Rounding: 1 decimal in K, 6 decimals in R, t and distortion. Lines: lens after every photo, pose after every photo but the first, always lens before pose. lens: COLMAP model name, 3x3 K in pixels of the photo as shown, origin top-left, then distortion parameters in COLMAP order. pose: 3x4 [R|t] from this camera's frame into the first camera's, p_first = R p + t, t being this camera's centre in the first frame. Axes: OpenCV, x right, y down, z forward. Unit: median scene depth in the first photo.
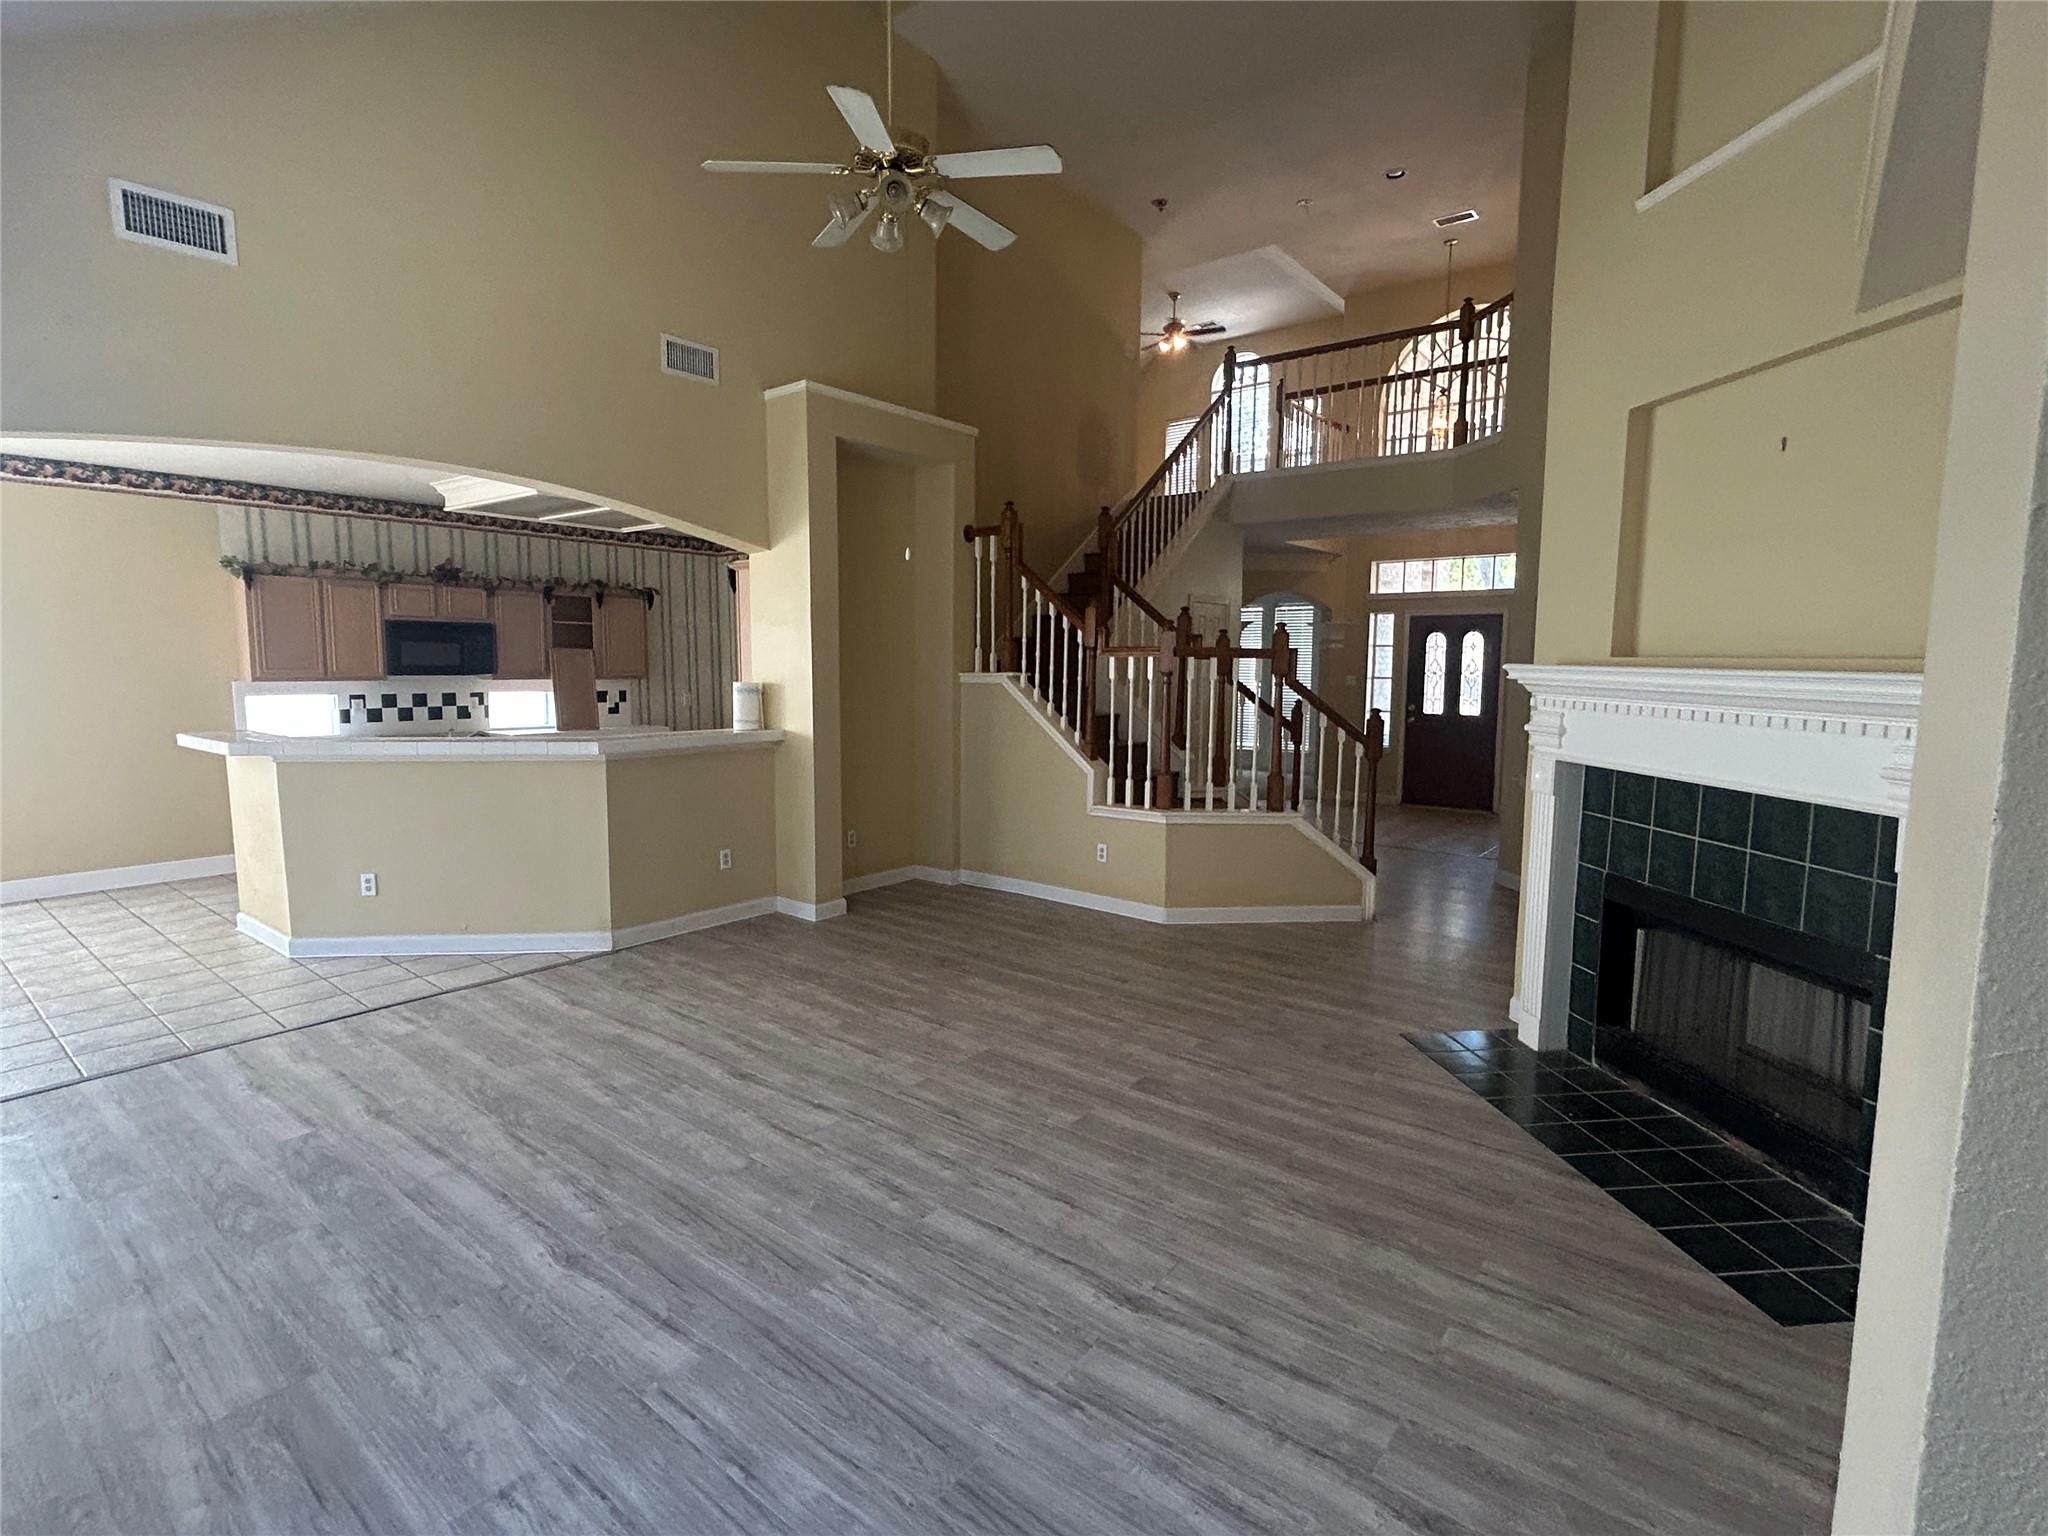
lens RADIAL K [[986.5, 0, 1017.8], [0, 986.5, 762.9], [0, 0, 1]] dist [-0.003101, 0.003948]
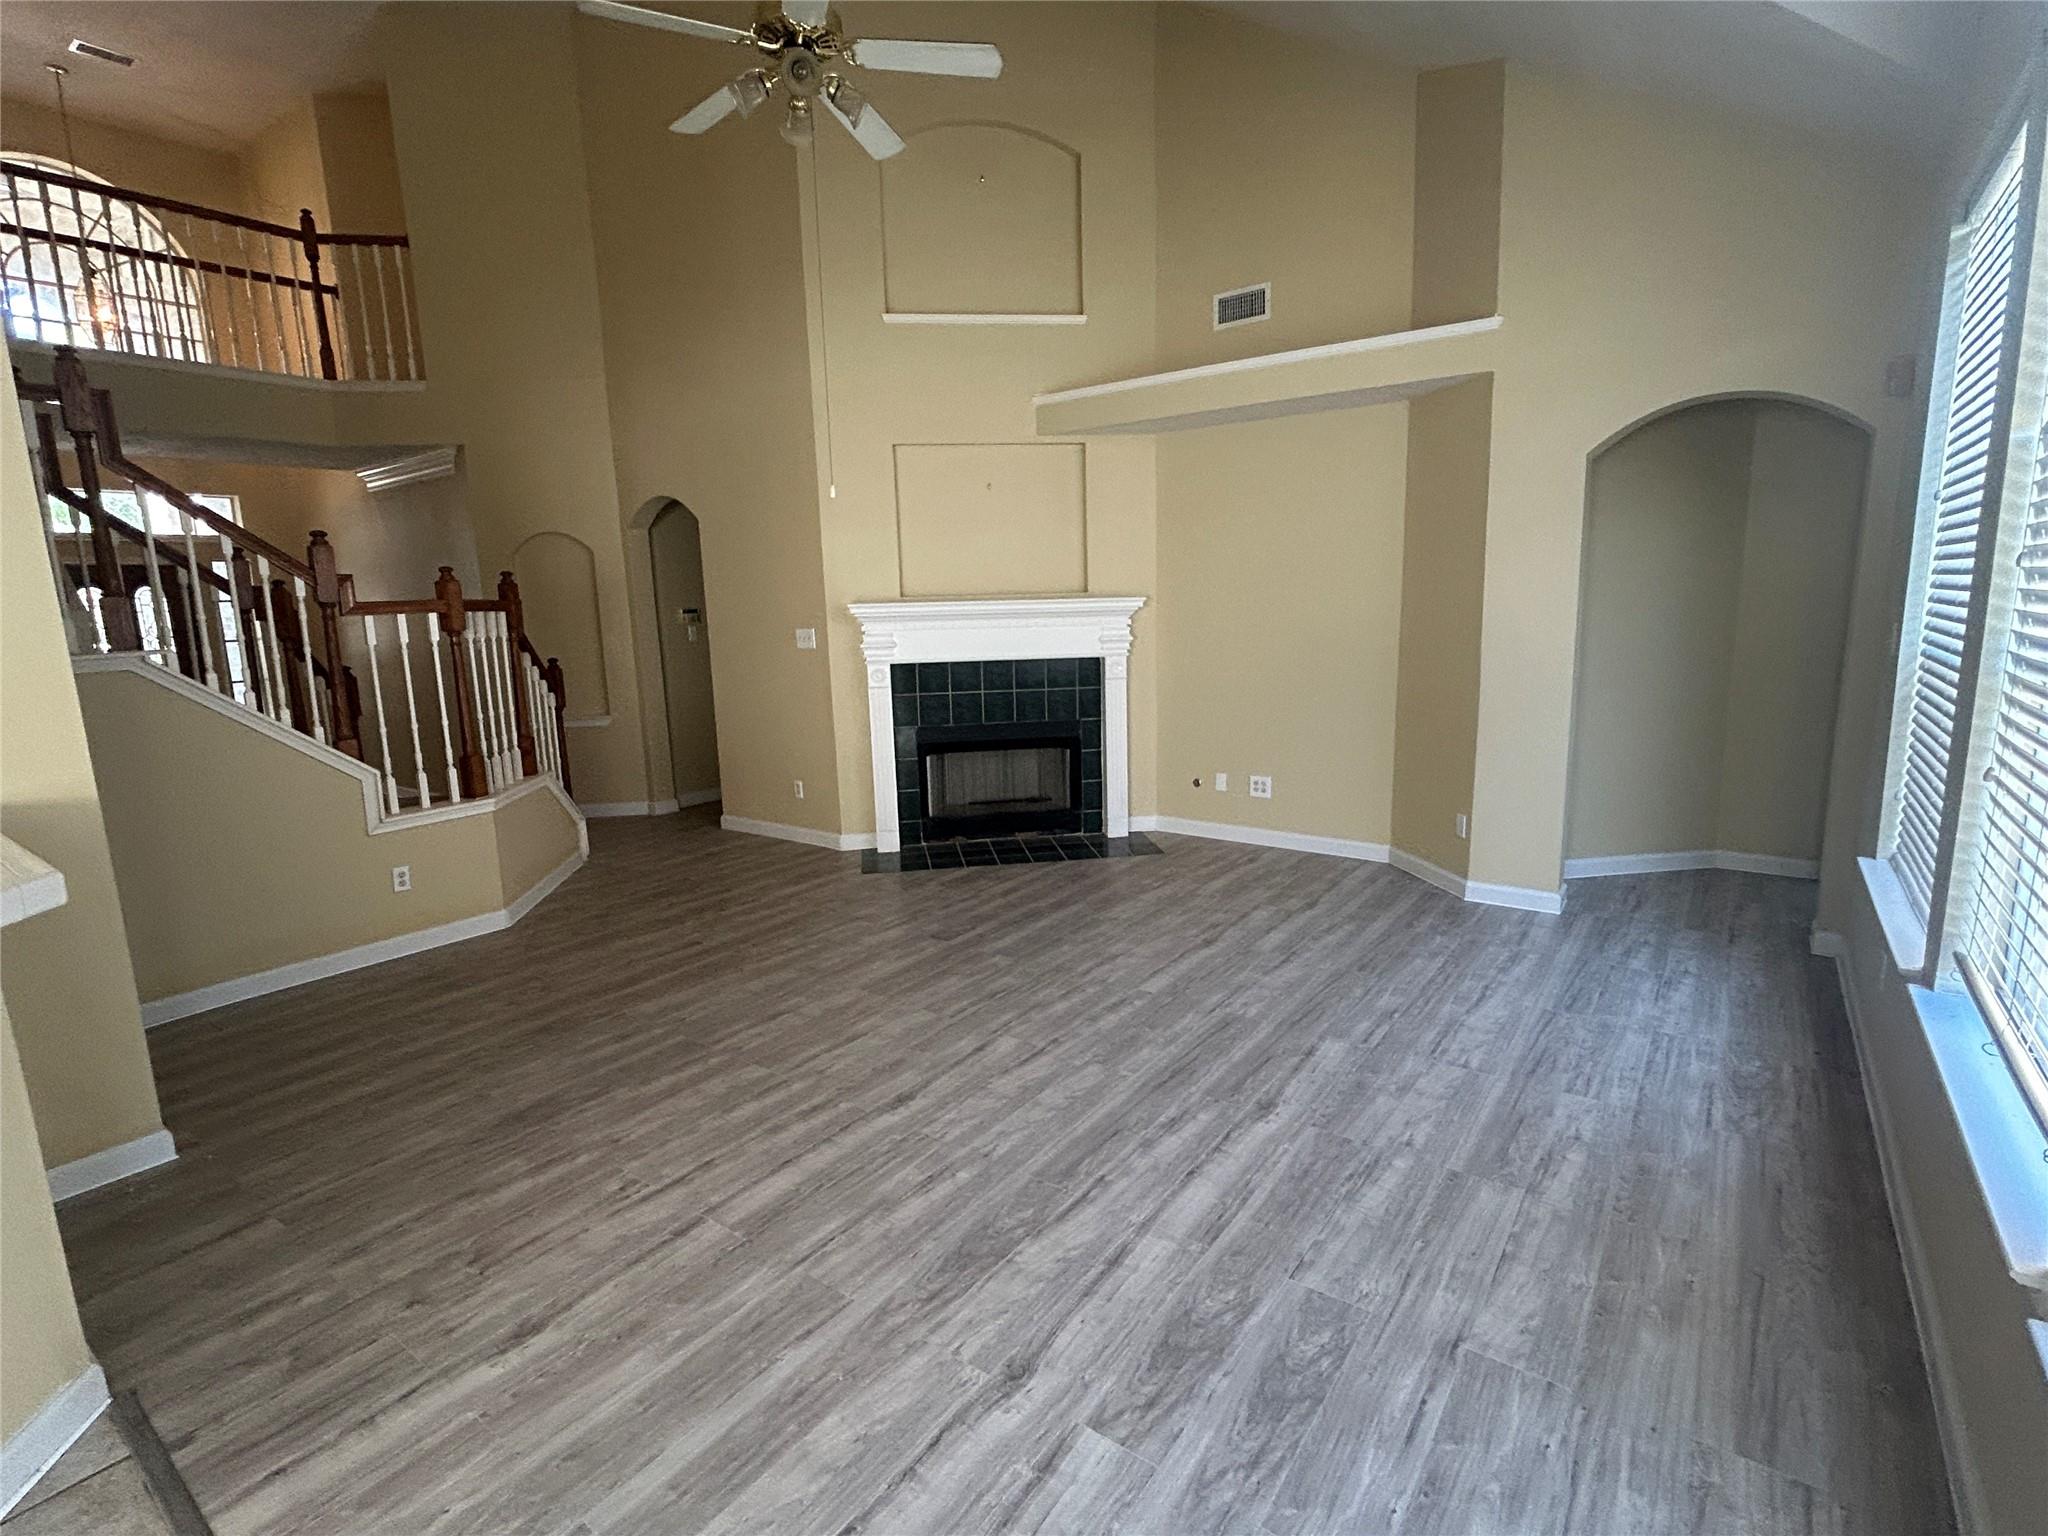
lens RADIAL K [[986.5, 0, 1015.9], [0, 986.5, 769.5], [0, 0, 1]] dist [-0.003101, 0.003948]
pose [[-0.033463, -0.180634, 0.982981, -1.171685], [0.136145, 0.973540, 0.183534, -0.113600], [-0.990124, 0.139969, -0.007986, 0.954103]]
